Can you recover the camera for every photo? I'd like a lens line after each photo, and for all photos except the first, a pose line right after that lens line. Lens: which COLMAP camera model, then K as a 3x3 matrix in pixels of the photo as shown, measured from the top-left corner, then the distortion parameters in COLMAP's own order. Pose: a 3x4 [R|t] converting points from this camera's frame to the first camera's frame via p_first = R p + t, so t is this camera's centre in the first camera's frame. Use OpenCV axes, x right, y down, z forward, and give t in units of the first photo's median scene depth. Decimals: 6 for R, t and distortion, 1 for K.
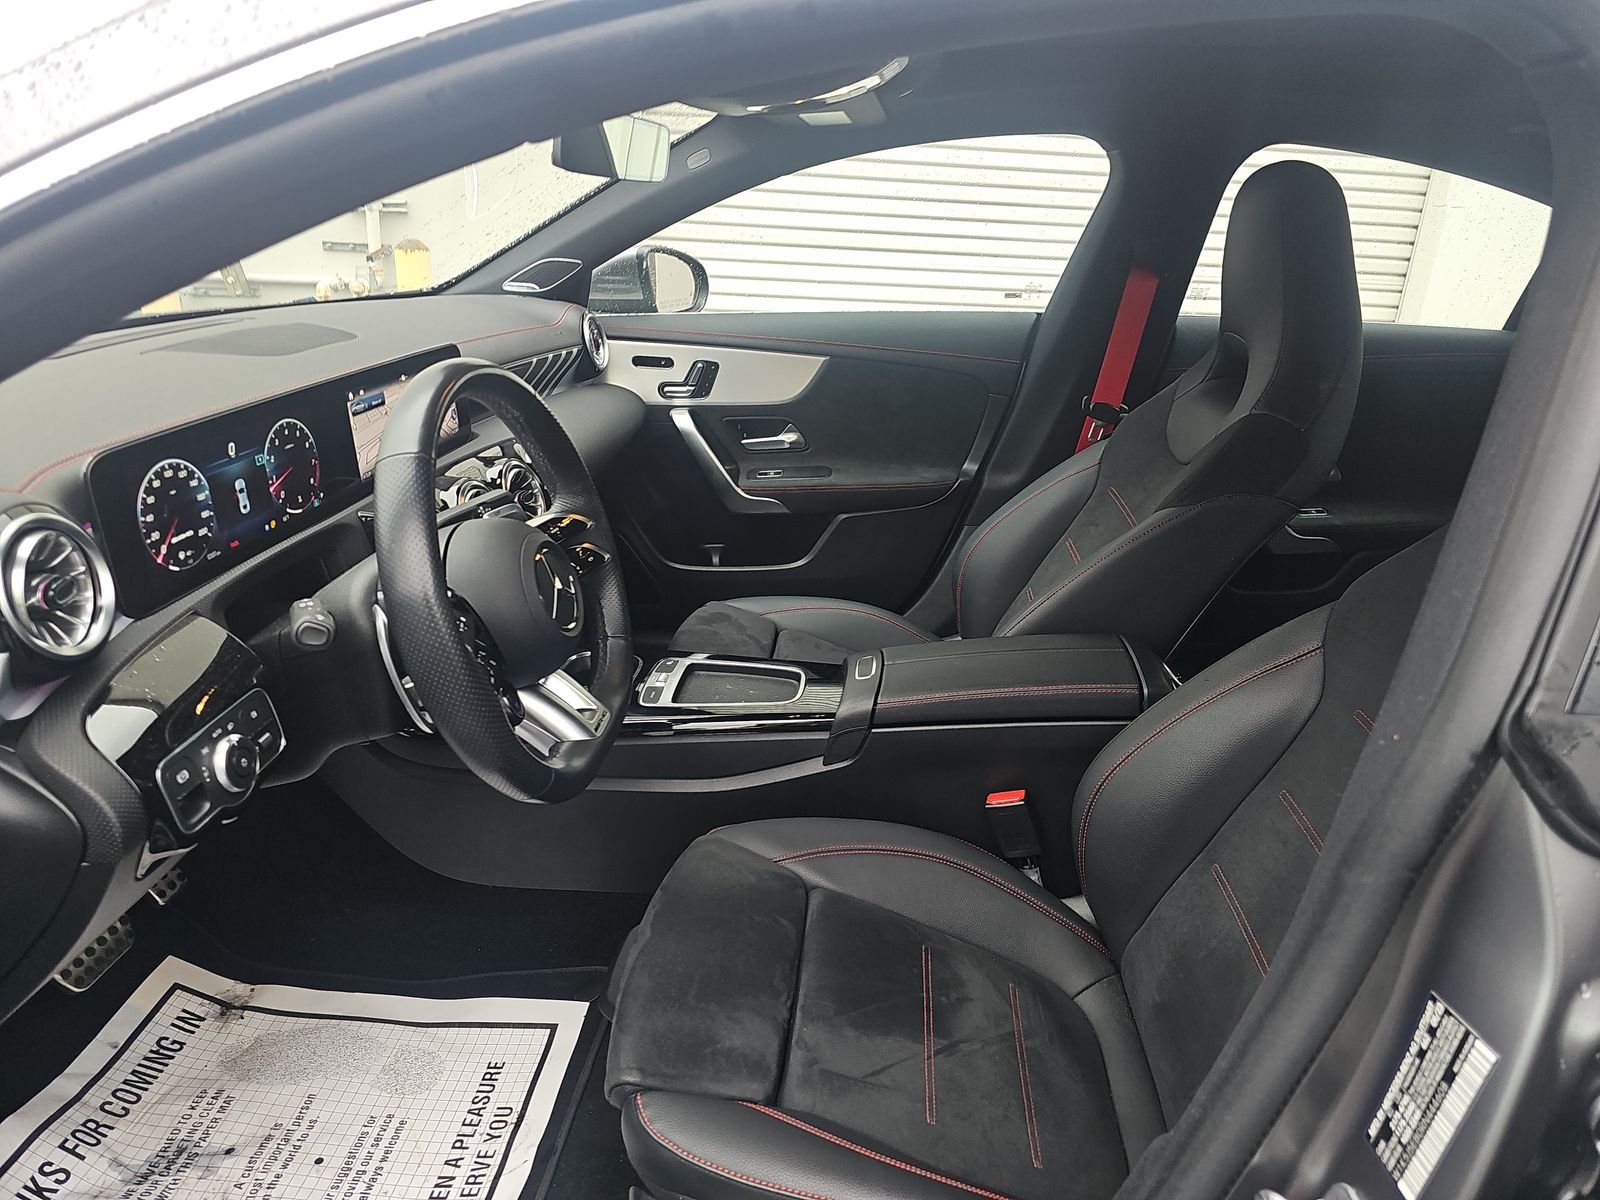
lens RADIAL K [[1073.1, 0, 792.1], [0, 1073.1, 599.7], [0, 0, 1]] dist [0.026188, -0.024152]
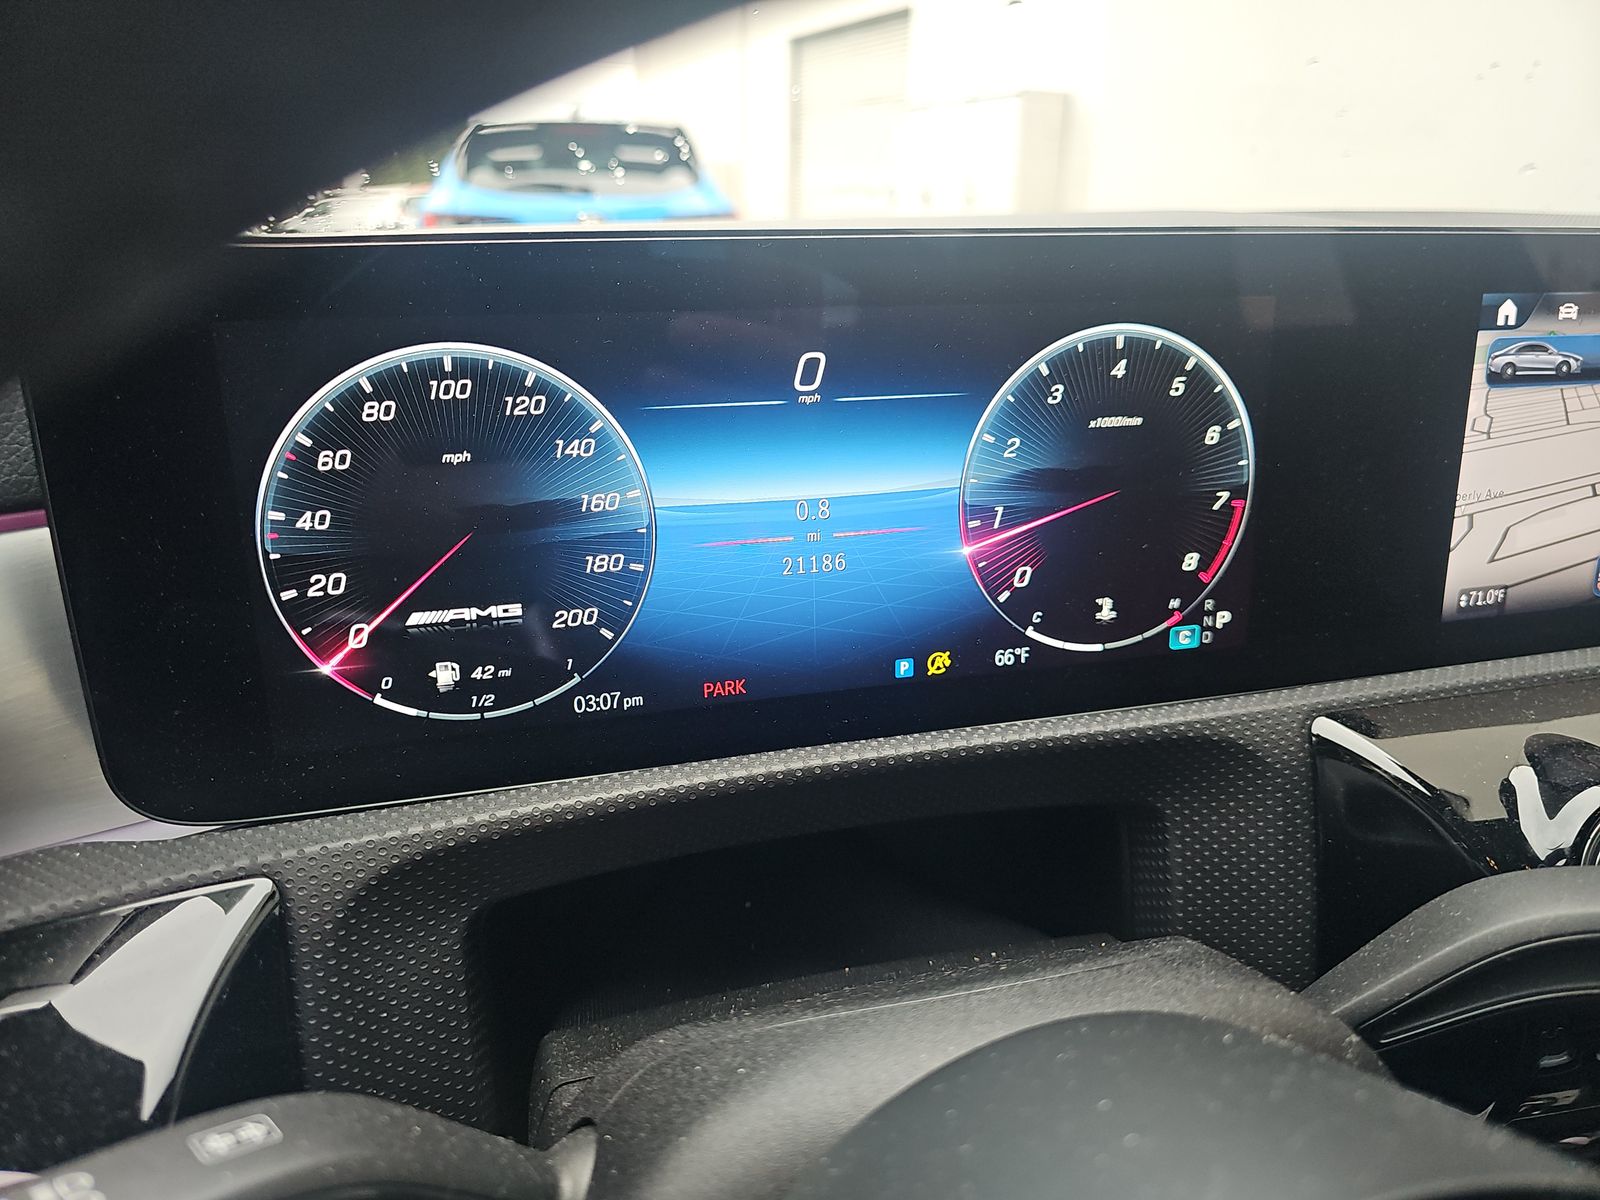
lens RADIAL K [[1073.1, 0, 805.2], [0, 1073.1, 593.3], [0, 0, 1]] dist [0.026188, -0.024152]
pose [[0.382965, 0.273413, -0.882374, -0.188571], [-0.320471, 0.935196, 0.150690, -0.092896], [0.866392, 0.225066, 0.445768, 0.646856]]
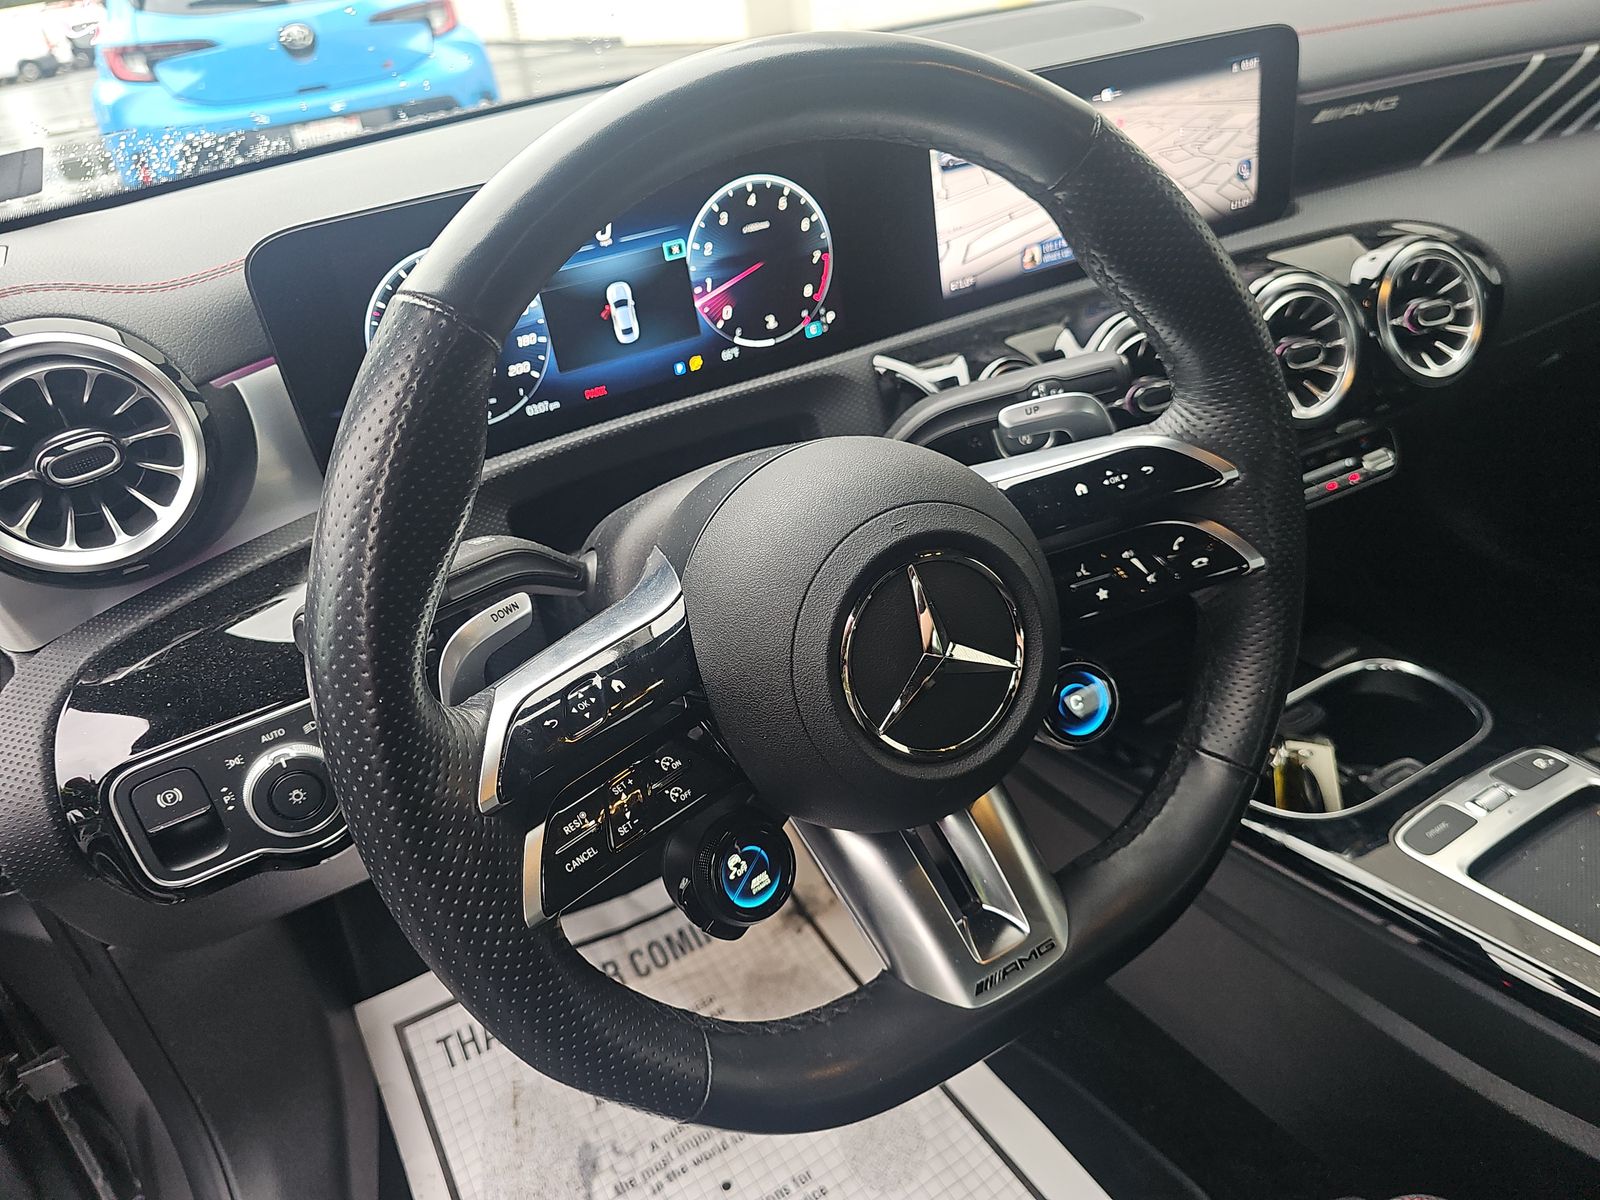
lens RADIAL K [[1073.1, 0, 795.0], [0, 1073.1, 604.8], [0, 0, 1]] dist [0.026188, -0.024152]
pose [[0.561389, 0.340031, -0.754468, 0.034116], [-0.160169, 0.939092, 0.304060, -0.103934], [0.811904, -0.049853, 0.581658, 0.536172]]
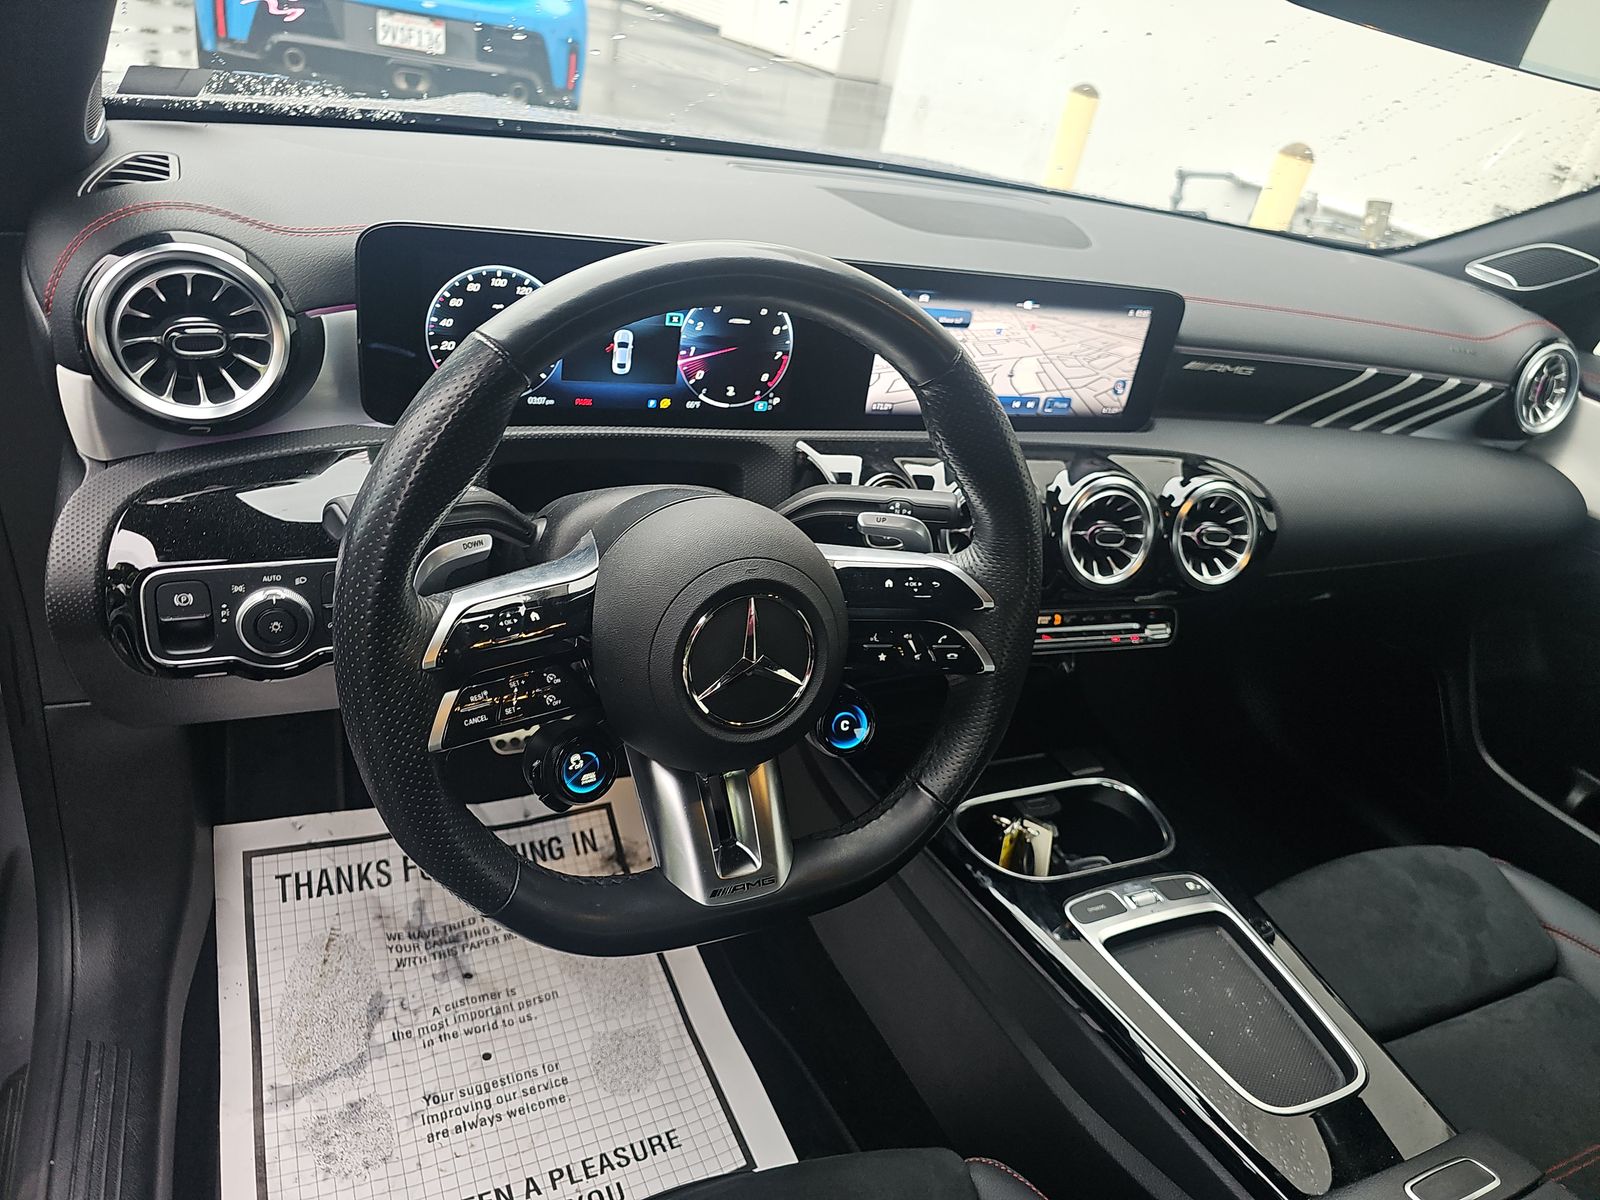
lens RADIAL K [[1073.1, 0, 815.4], [0, 1073.1, 584.7], [0, 0, 1]] dist [0.026188, -0.024152]
pose [[0.501302, 0.474979, -0.723251, 0.153065], [-0.457480, 0.854975, 0.244395, -0.153051], [0.734444, 0.208357, 0.645894, 0.469027]]
